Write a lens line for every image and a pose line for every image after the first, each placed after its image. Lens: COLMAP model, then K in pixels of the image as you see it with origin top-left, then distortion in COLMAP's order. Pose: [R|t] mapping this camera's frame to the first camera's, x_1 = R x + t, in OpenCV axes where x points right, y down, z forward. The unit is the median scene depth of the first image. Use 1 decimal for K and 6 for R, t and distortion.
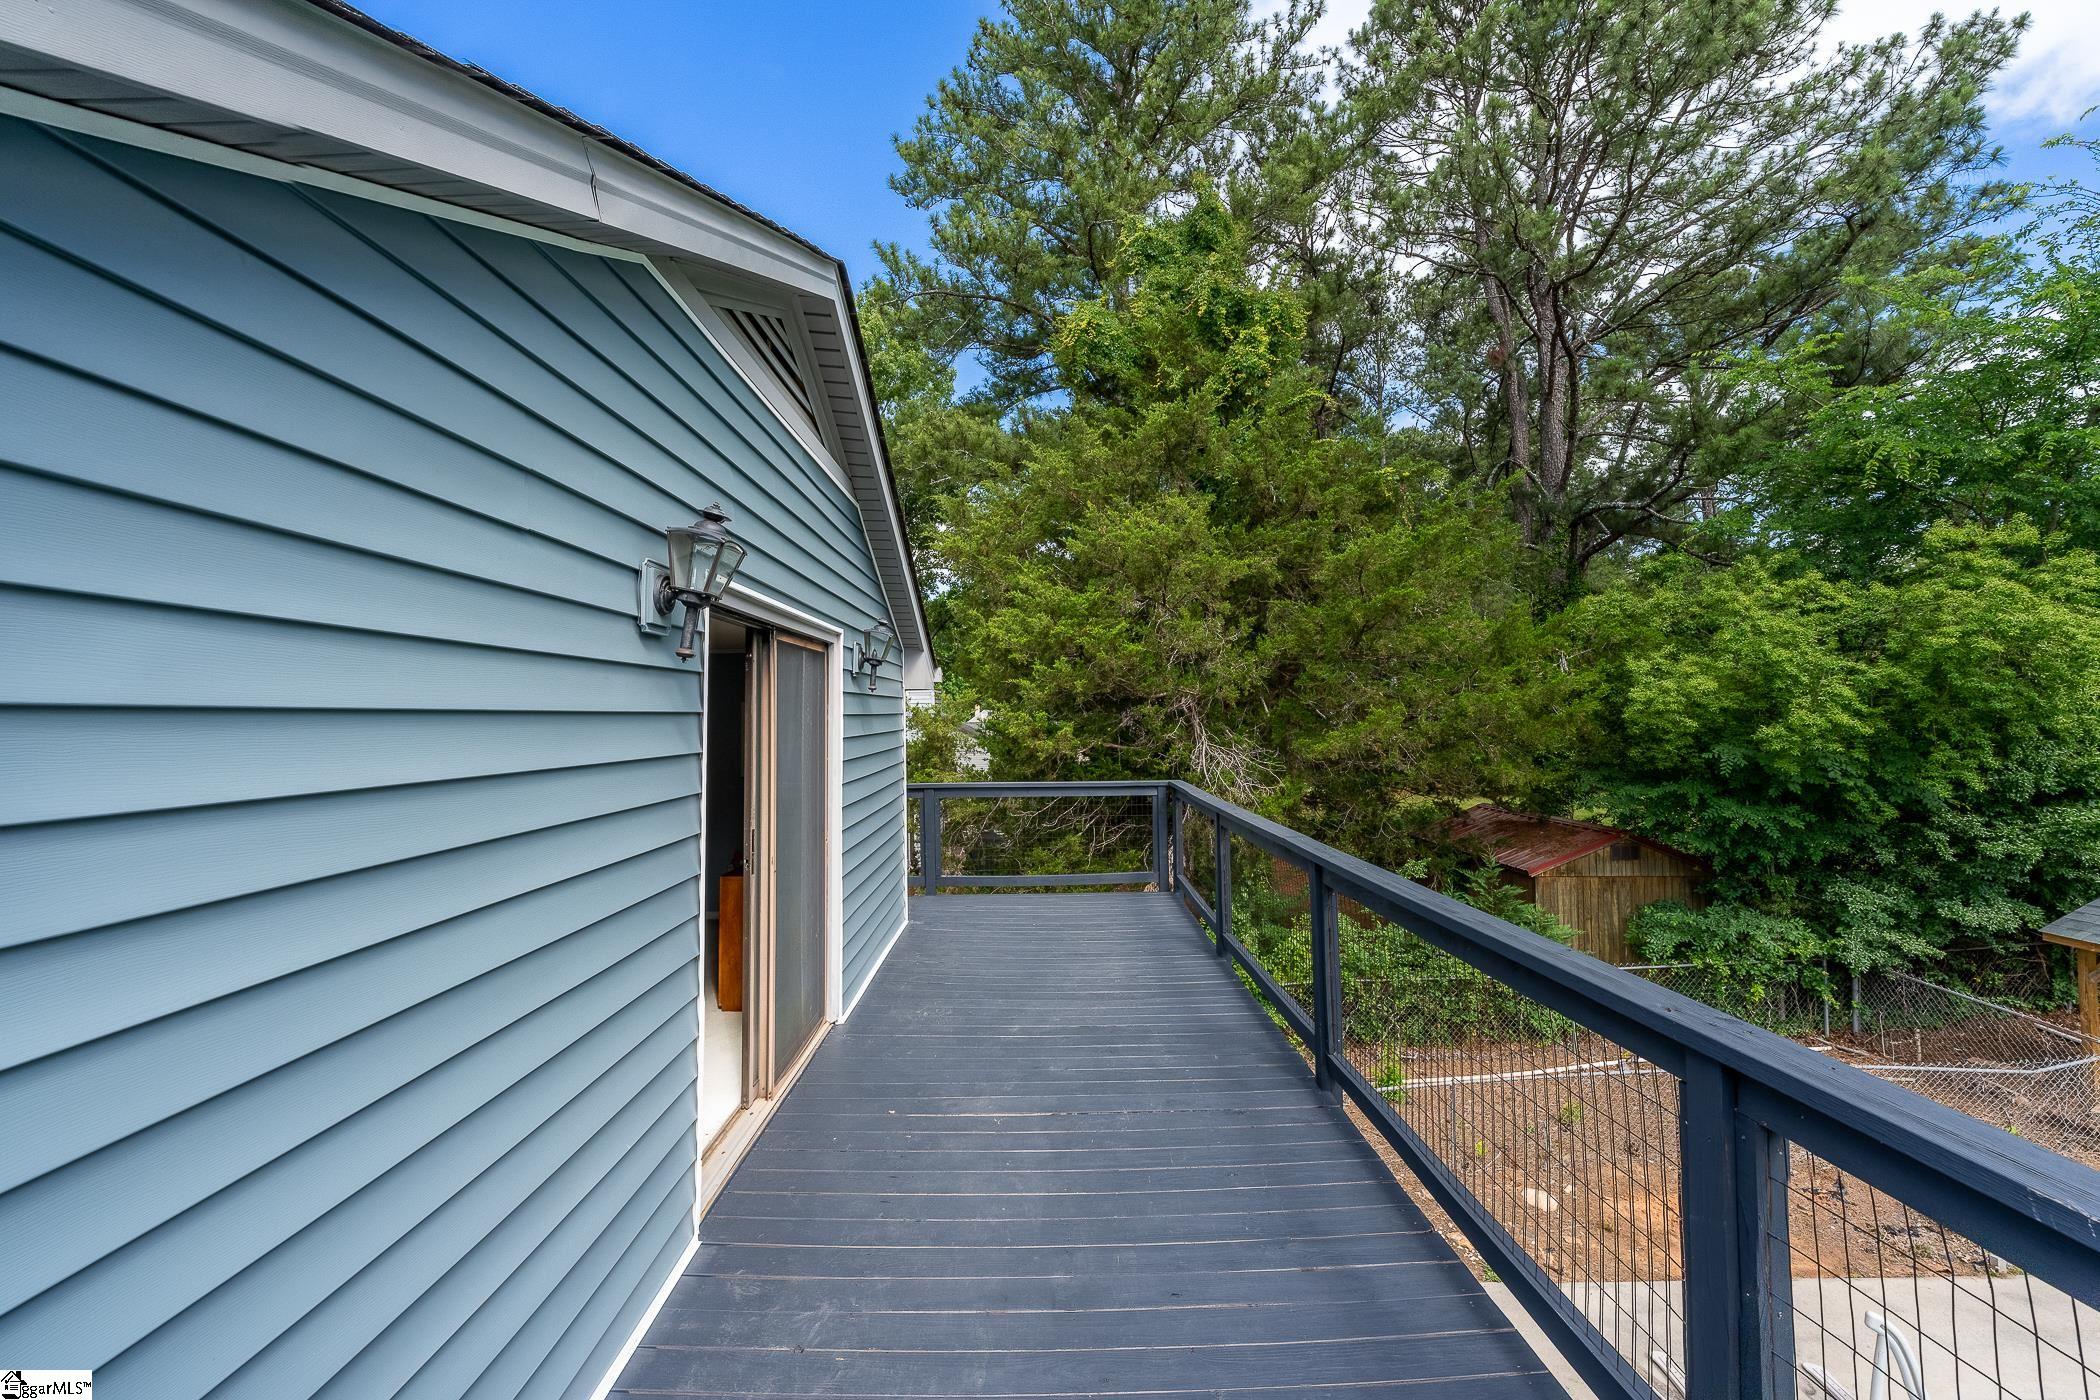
lens RADIAL K [[853.8, 0, 1050.0], [0, 853.8, 700.0], [0, 0, 1]] dist [-0.000488, -0.000127]
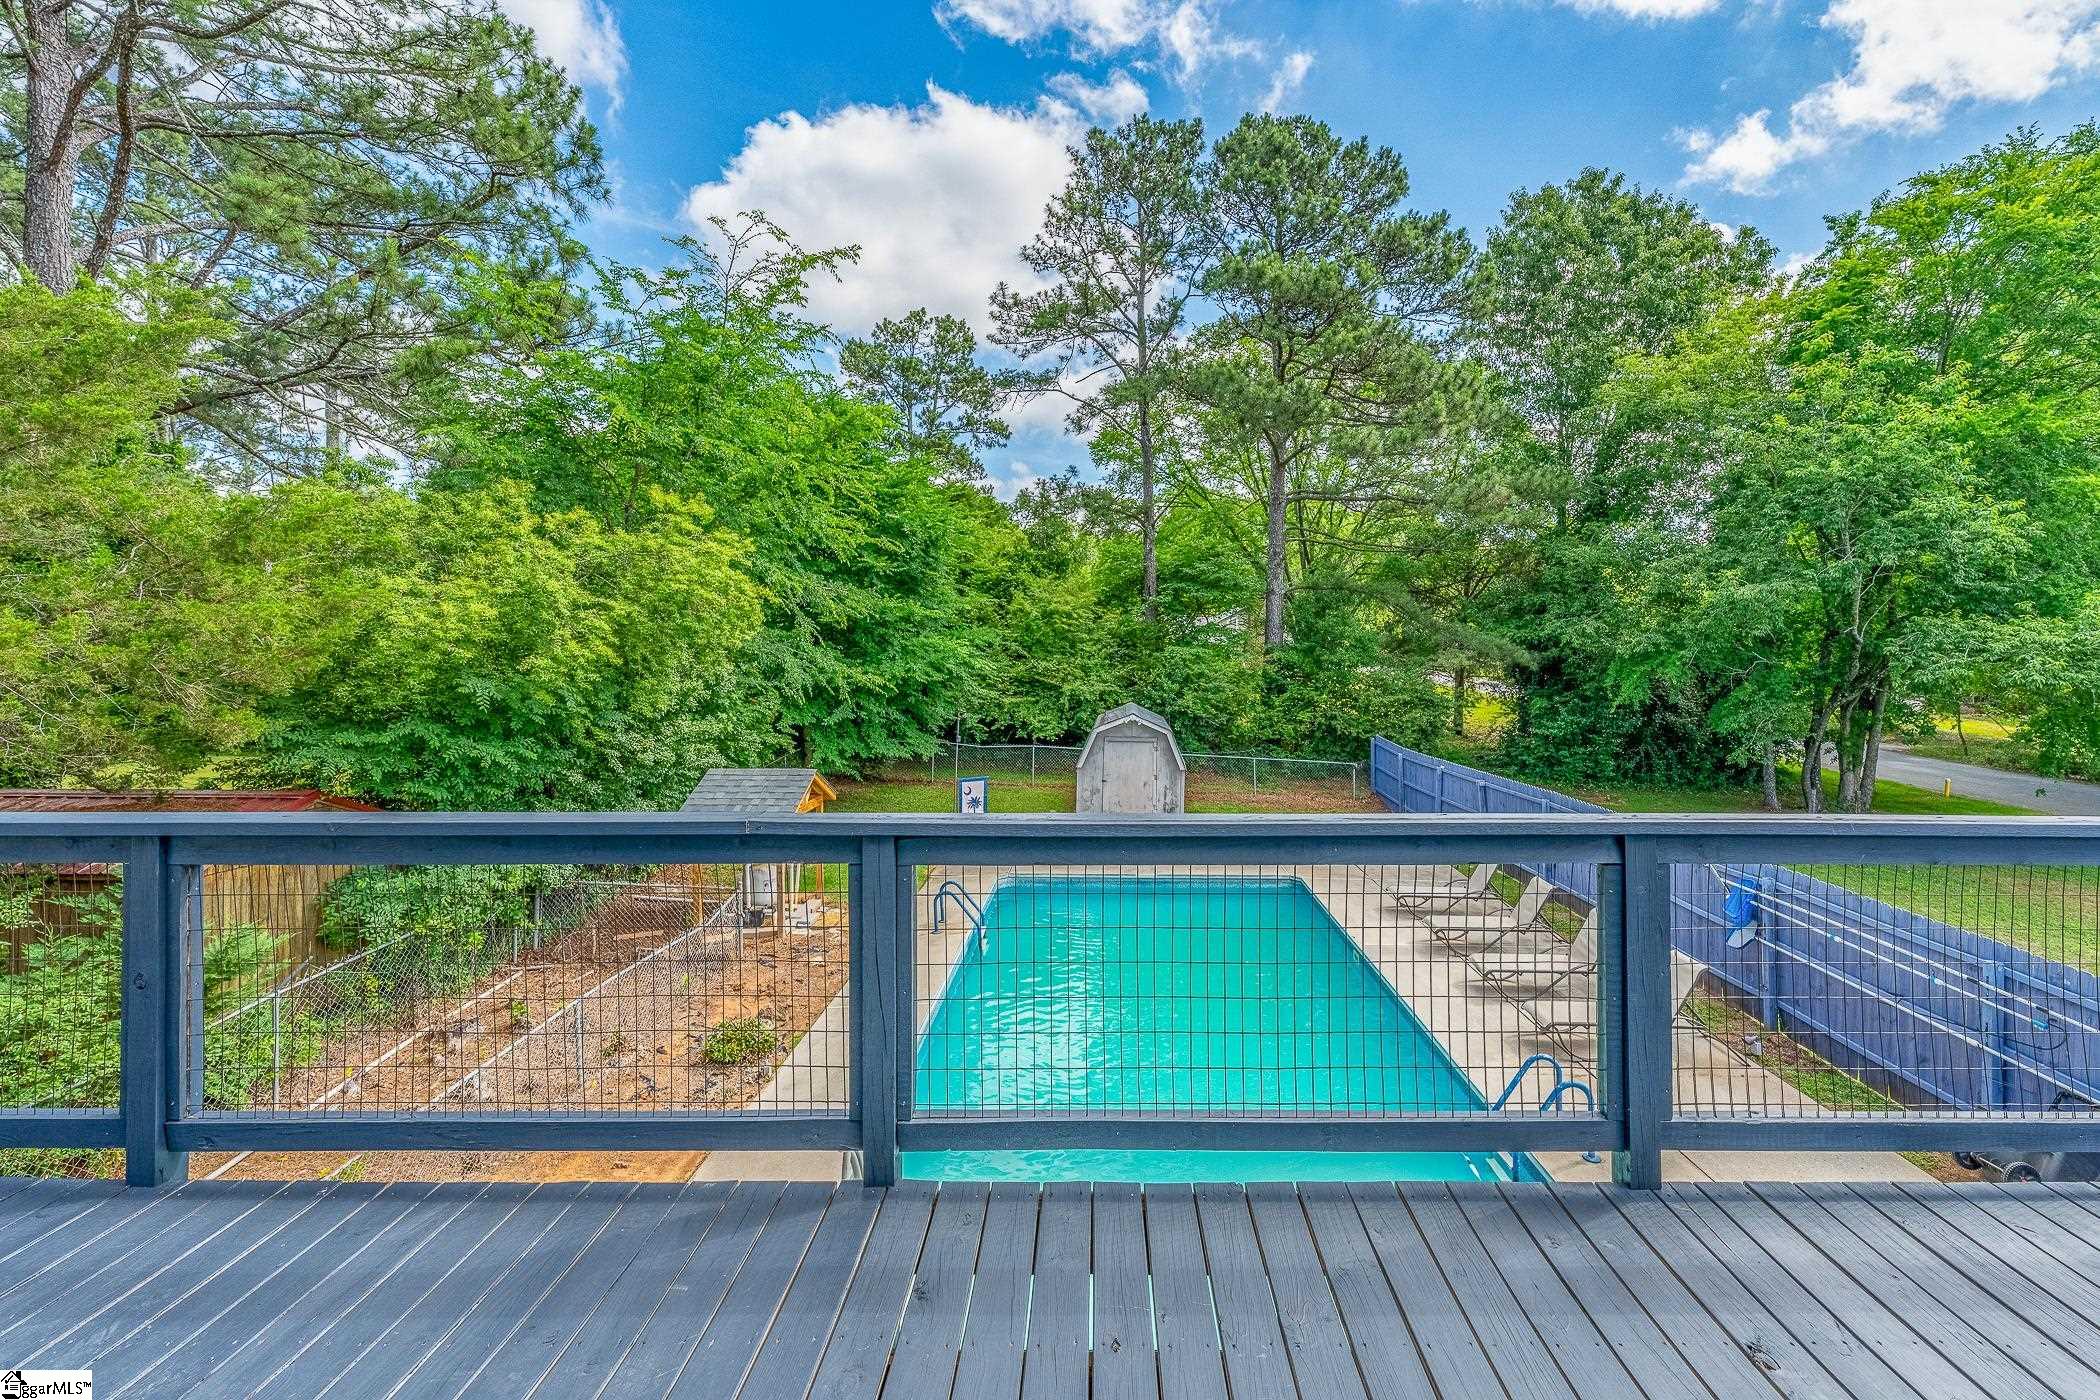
lens RADIAL K [[879.4, 0, 1050.8], [0, 879.4, 650.7], [0, 0, 1]] dist [-0.001497, -0.000077]
pose [[0.016539, 0.018814, 0.999686, -0.142186], [-0.022313, 0.999581, -0.018443, 0.026858], [-0.999614, -0.022001, 0.016952, 0.363877]]
